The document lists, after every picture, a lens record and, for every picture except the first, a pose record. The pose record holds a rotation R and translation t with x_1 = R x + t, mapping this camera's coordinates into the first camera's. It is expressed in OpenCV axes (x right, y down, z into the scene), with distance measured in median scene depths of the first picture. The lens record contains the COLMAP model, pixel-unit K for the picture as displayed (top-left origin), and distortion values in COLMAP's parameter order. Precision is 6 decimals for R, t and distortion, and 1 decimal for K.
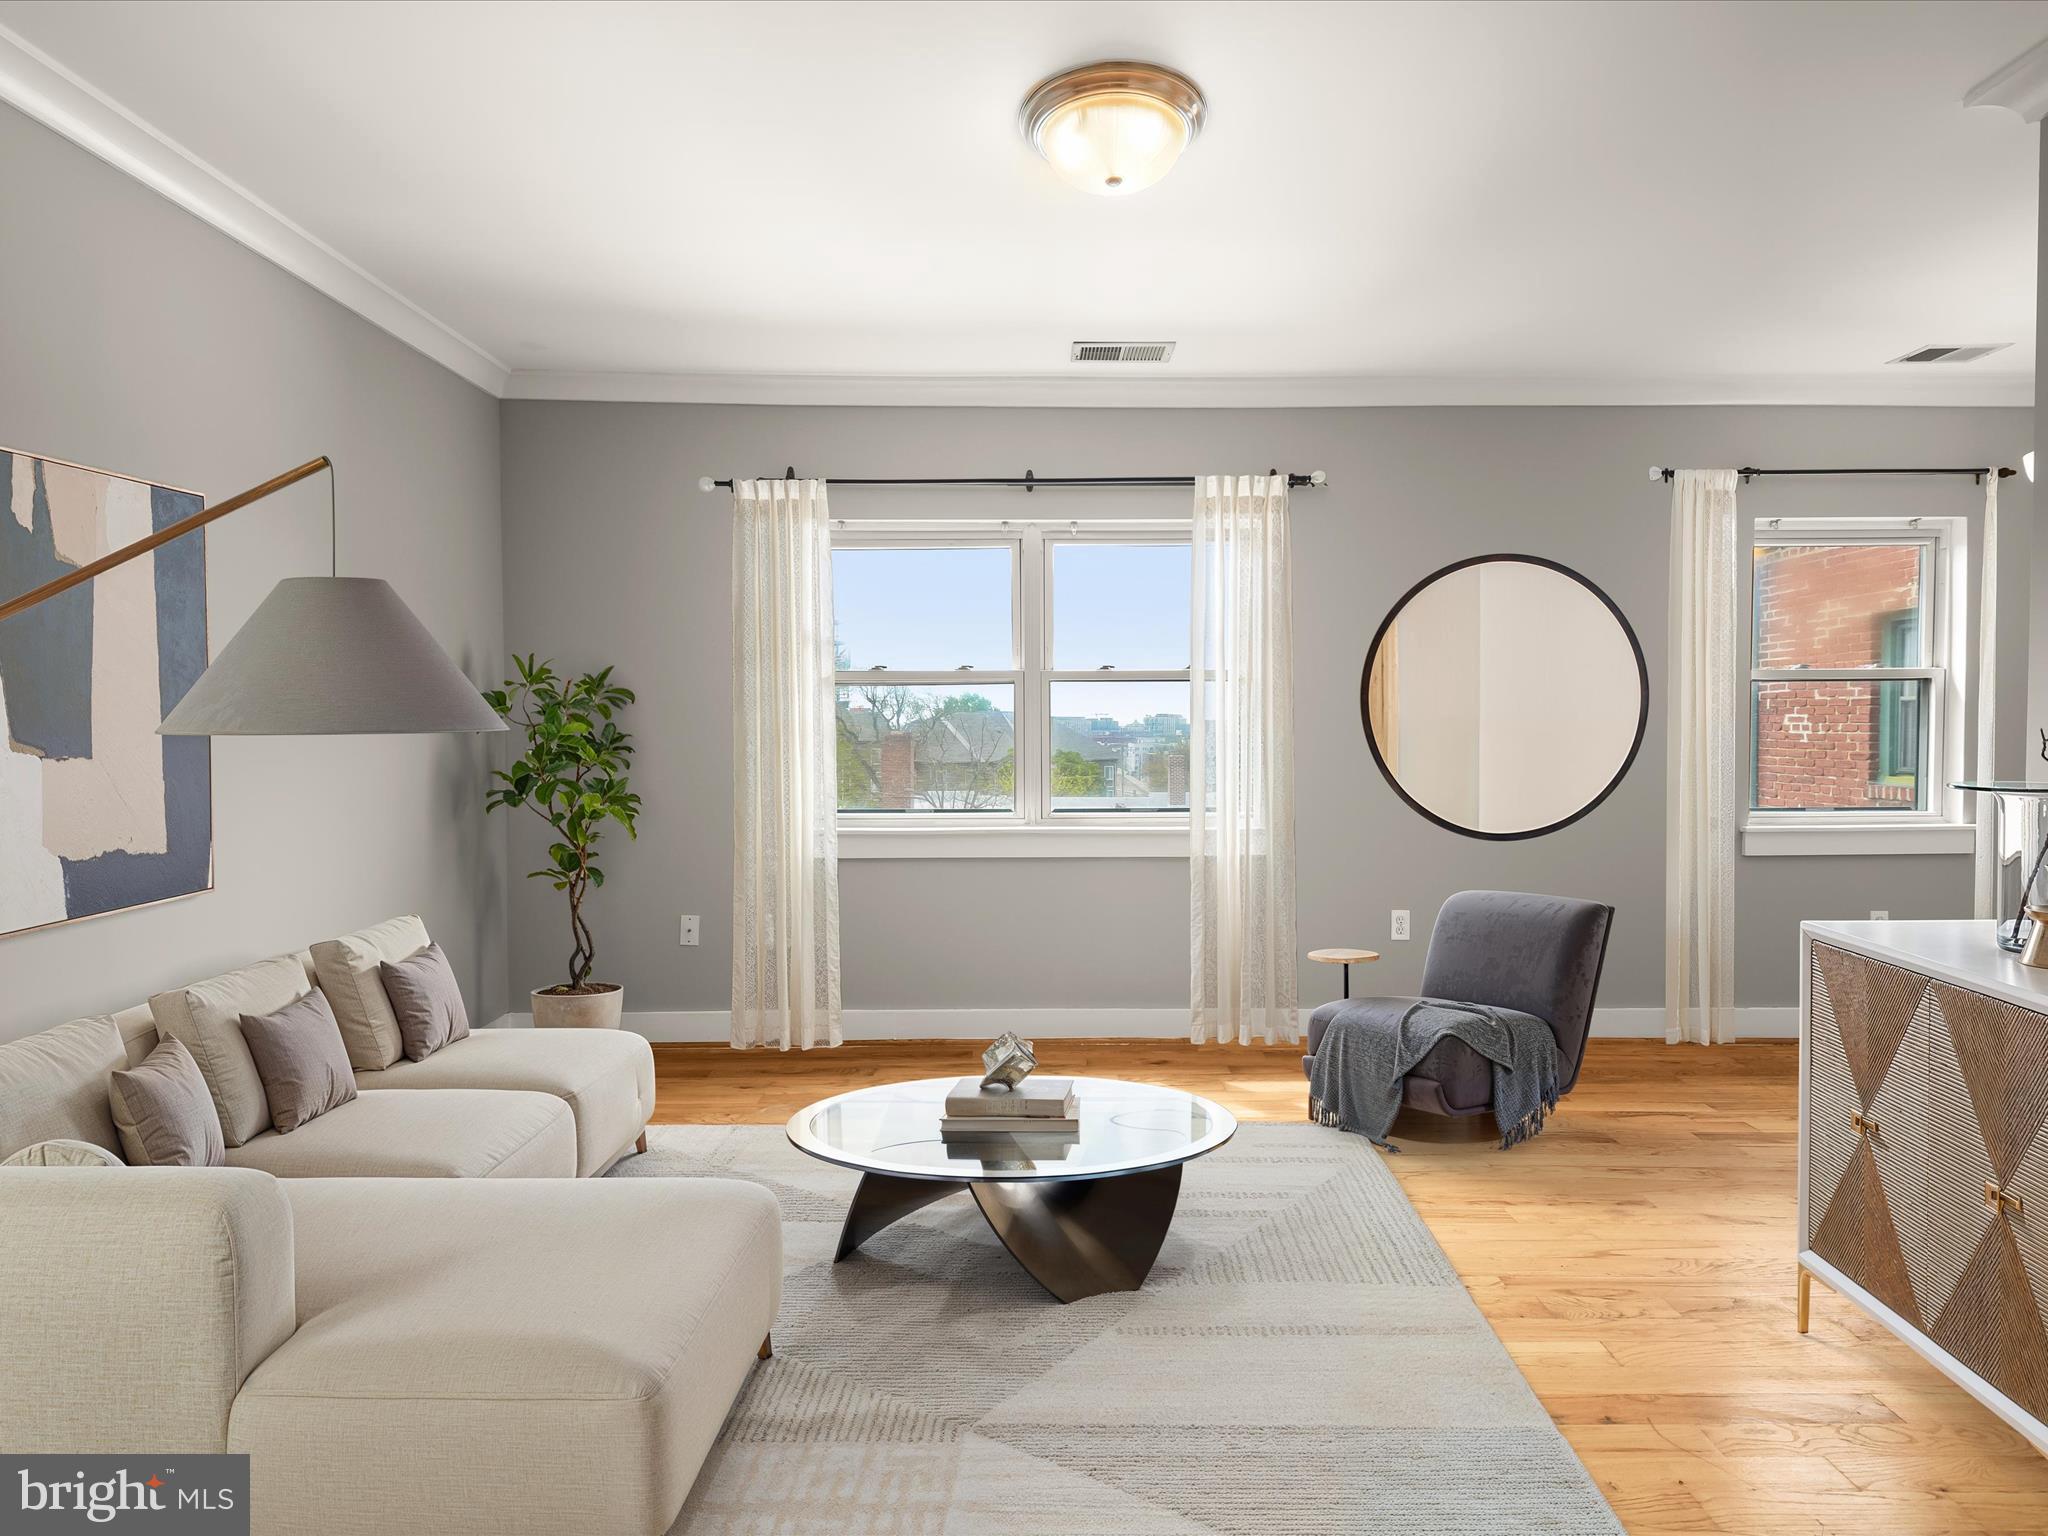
lens RADIAL K [[1057.2, 0, 1048.4], [0, 1057.2, 747.9], [0, 0, 1]] dist [0.034105, -0.022945]
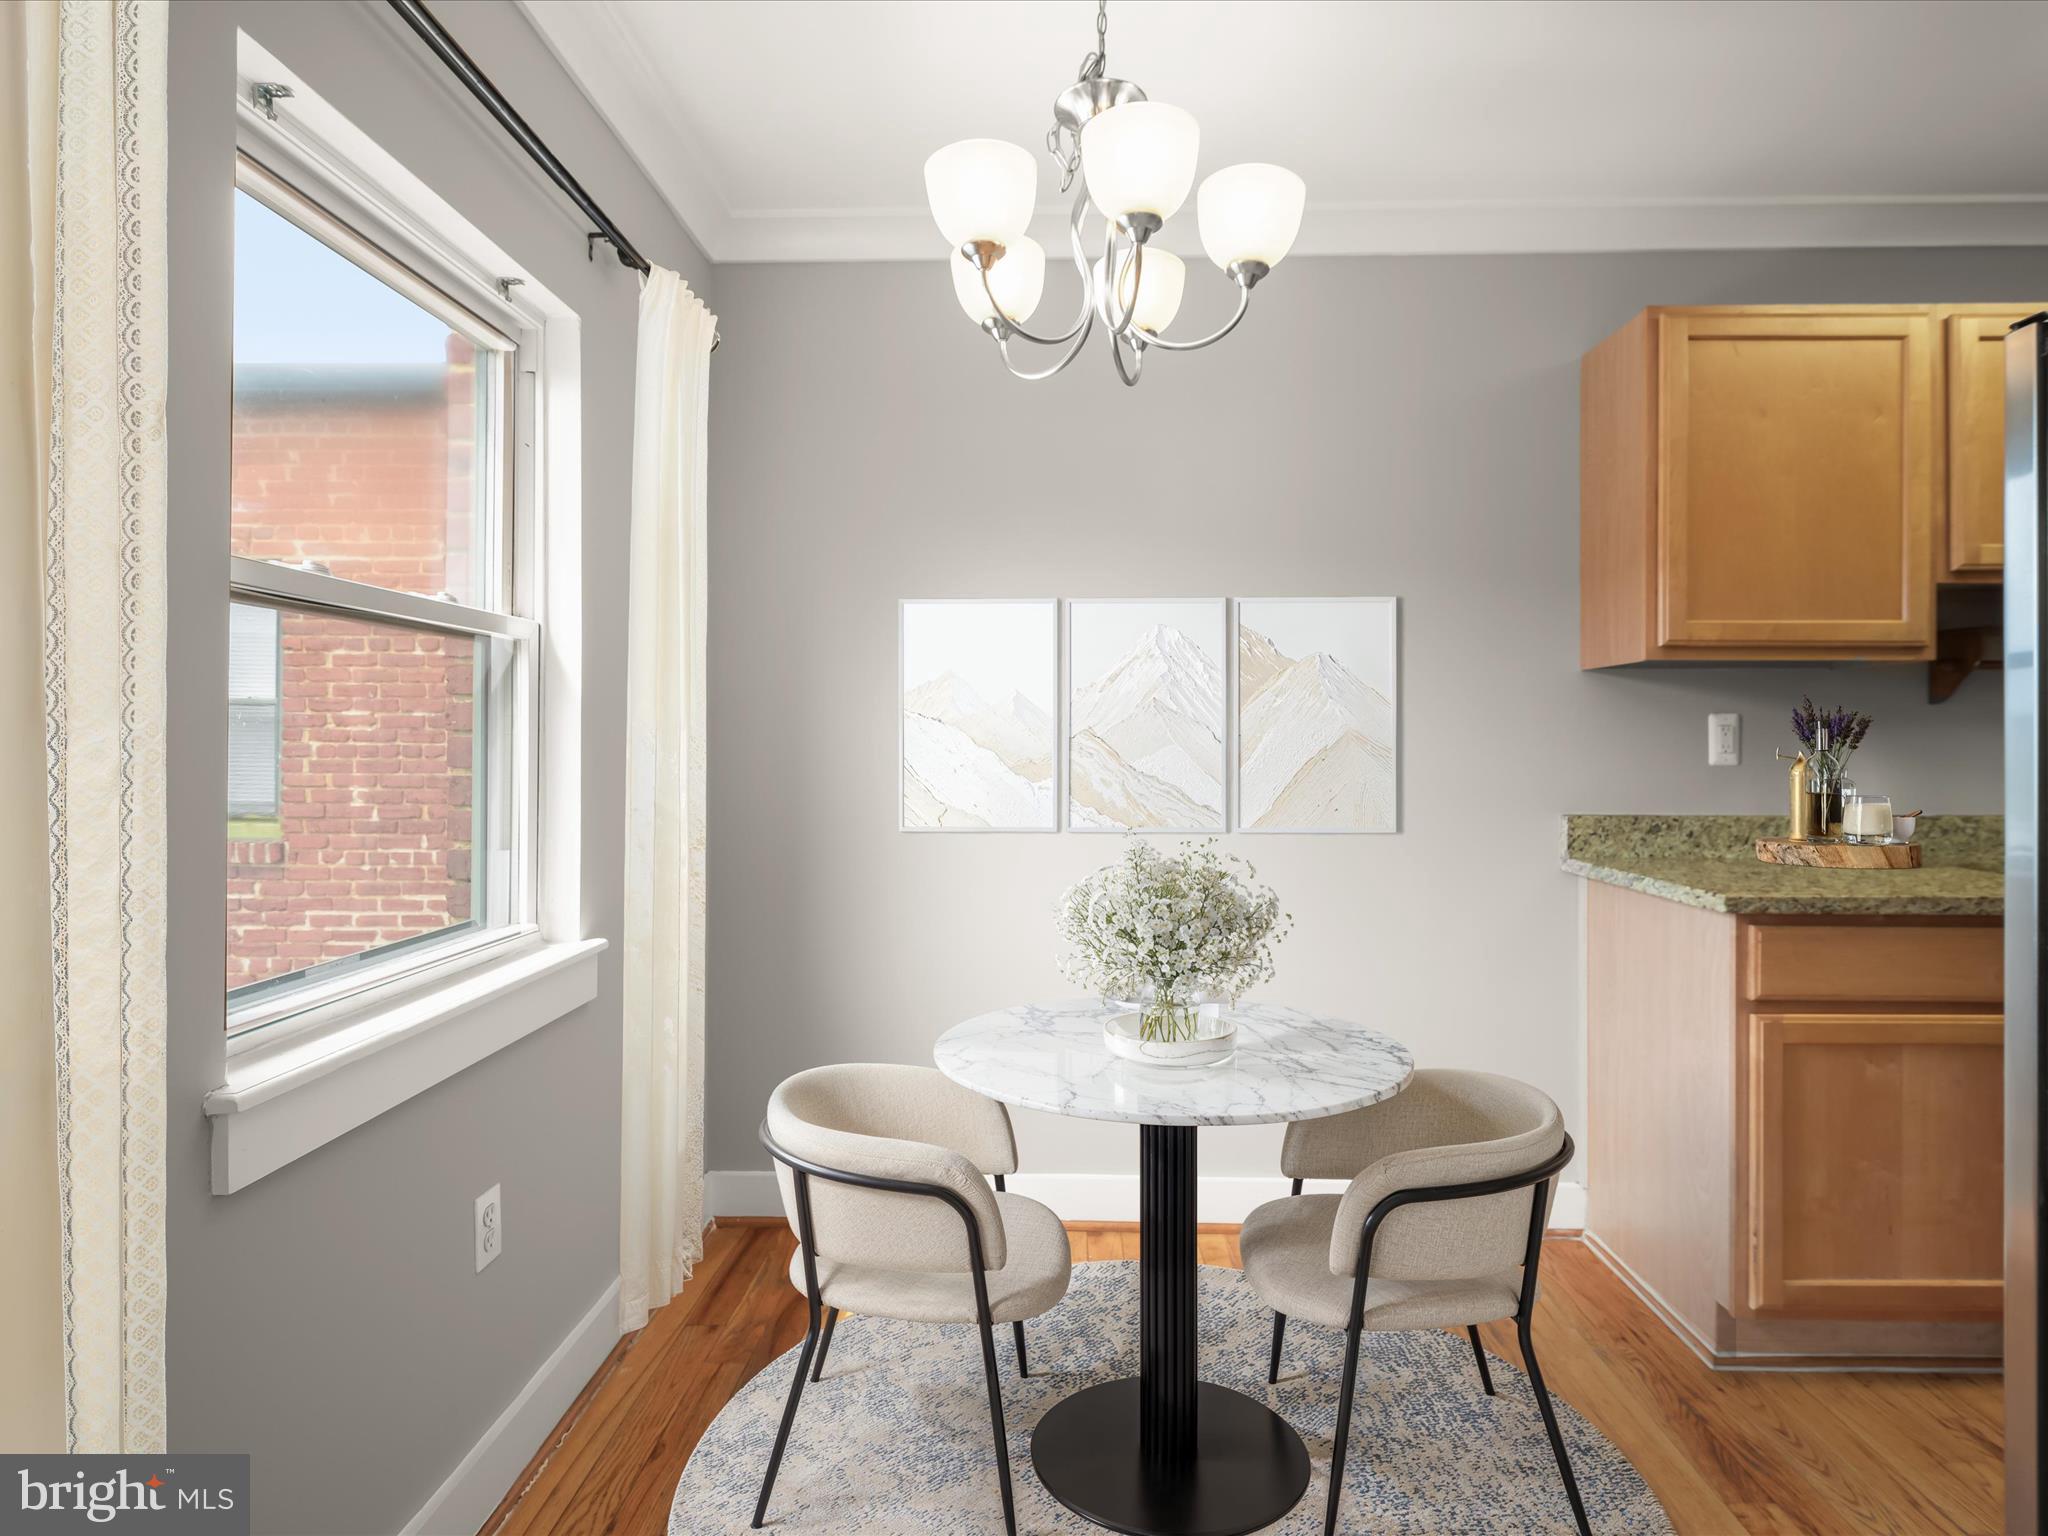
lens RADIAL K [[1054.6, 0, 1051.0], [0, 1054.6, 746.9], [0, 0, 1]] dist [0.025004, -0.022929]
pose [[0.035314, -0.001654, 0.999375, 0.378022], [0.018366, 0.999831, 0.001006, -0.015329], [-0.999207, 0.018319, 0.035338, 0.767756]]
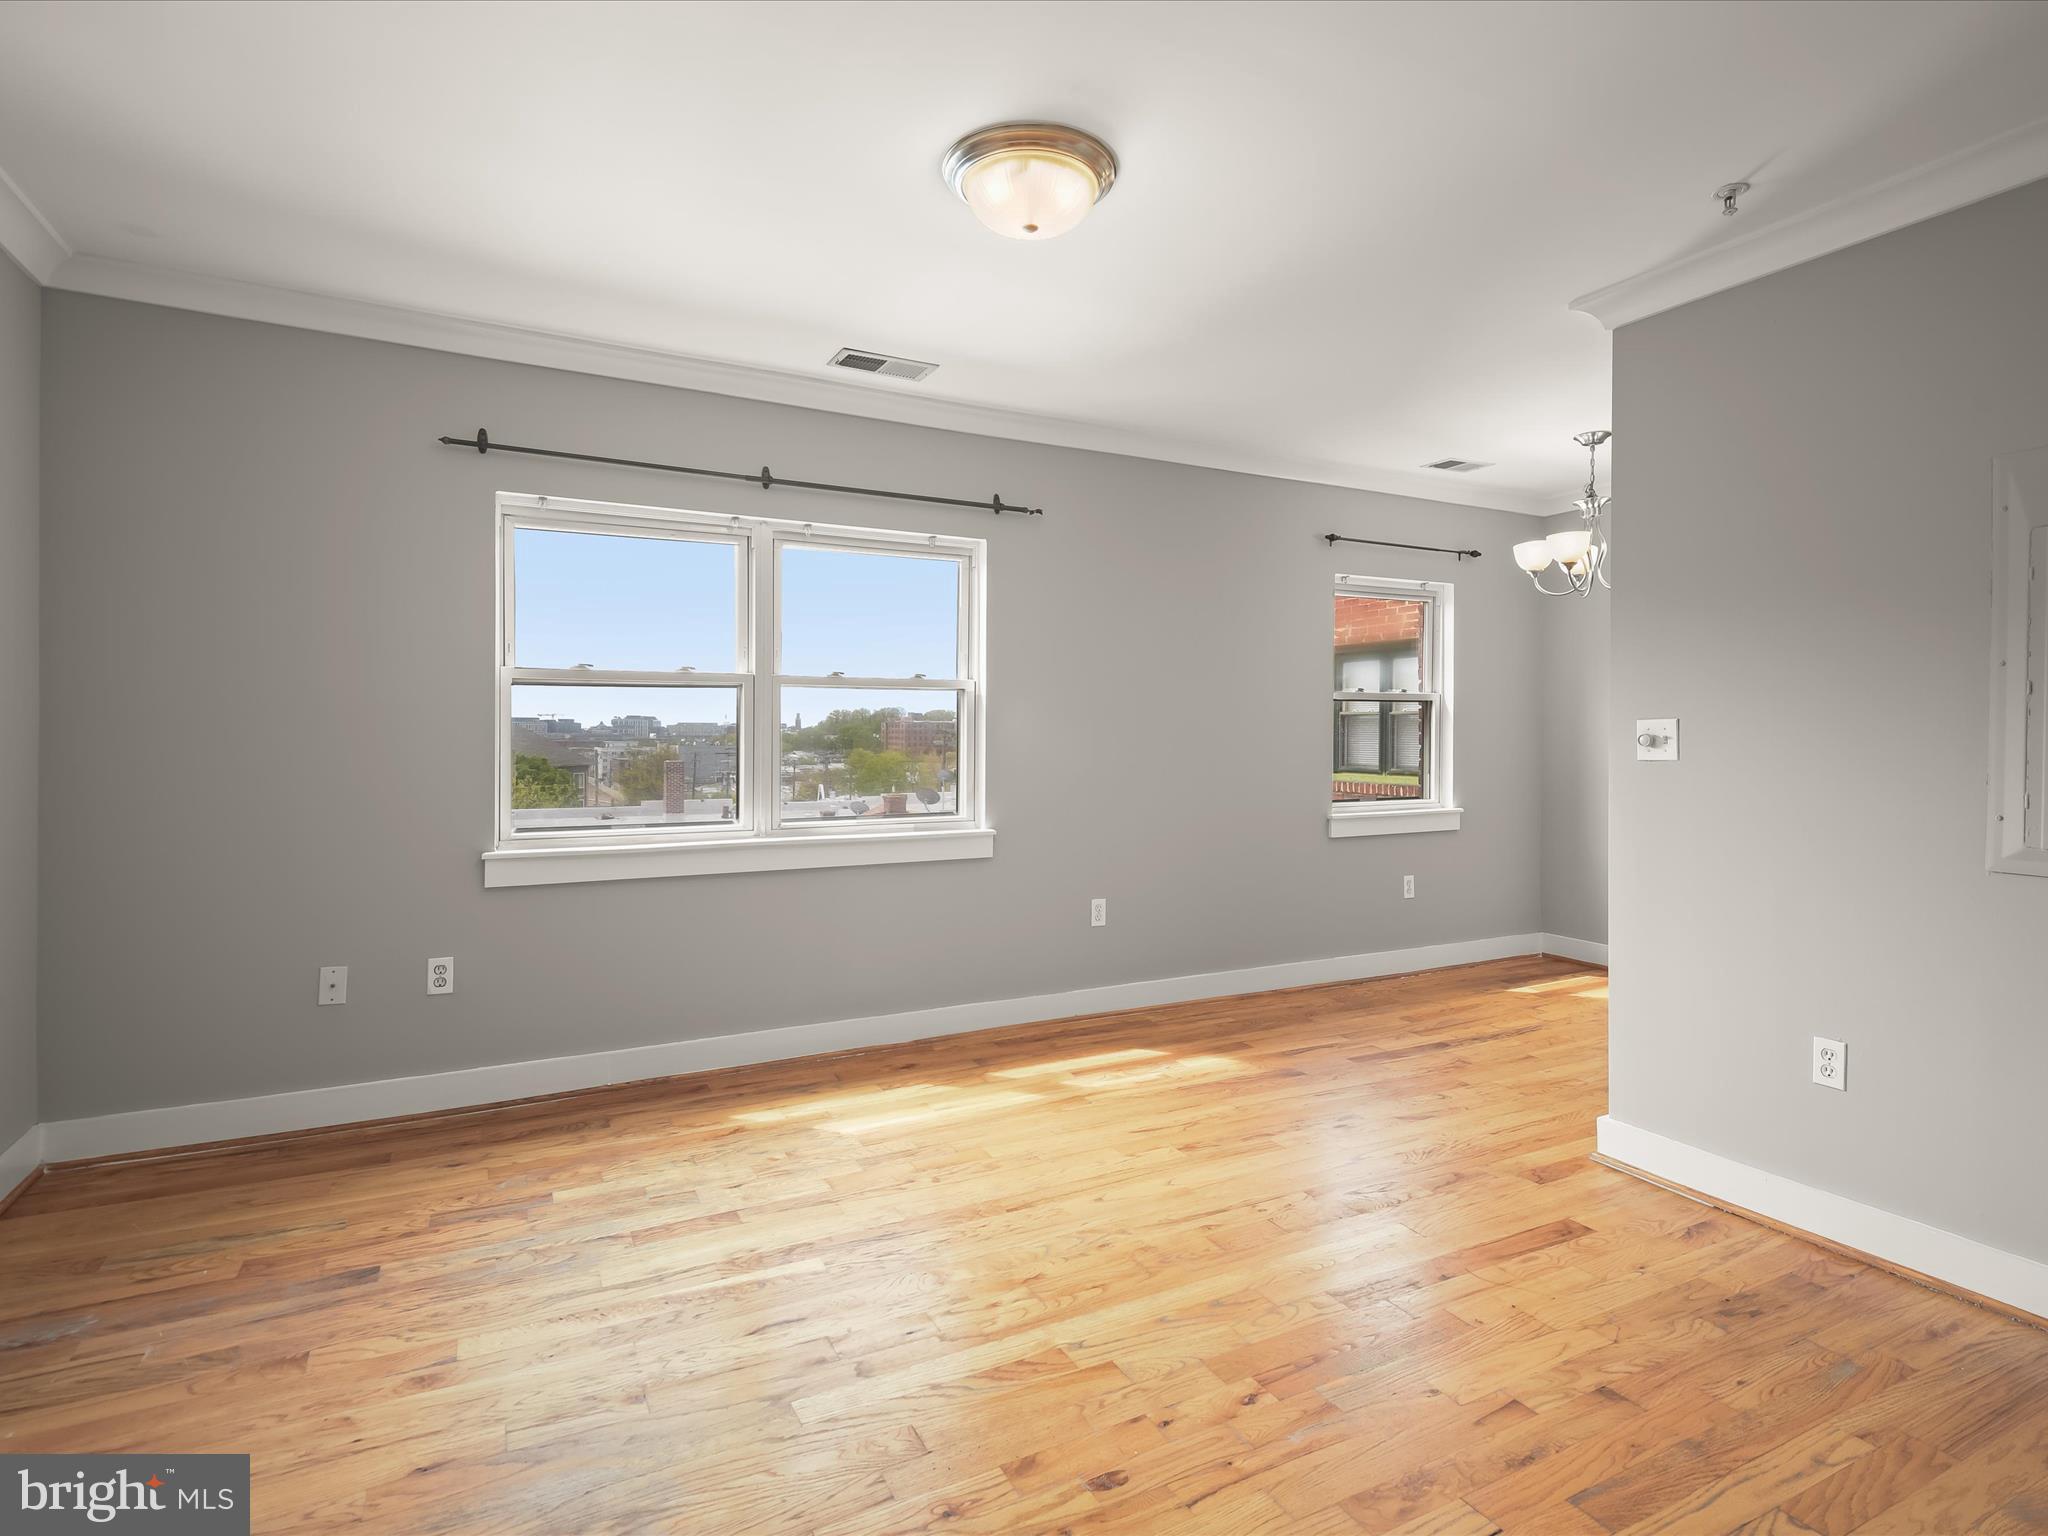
lens RADIAL K [[1065.5, 0, 1049.9], [0, 1065.5, 727.1], [0, 0, 1]] dist [0.035497, -0.022873]
pose [[0.887842, 0.007222, 0.460092, -0.229509], [0.003394, 0.999747, -0.022241, -0.003297], [-0.460136, 0.021308, 0.887593, 0.024072]]
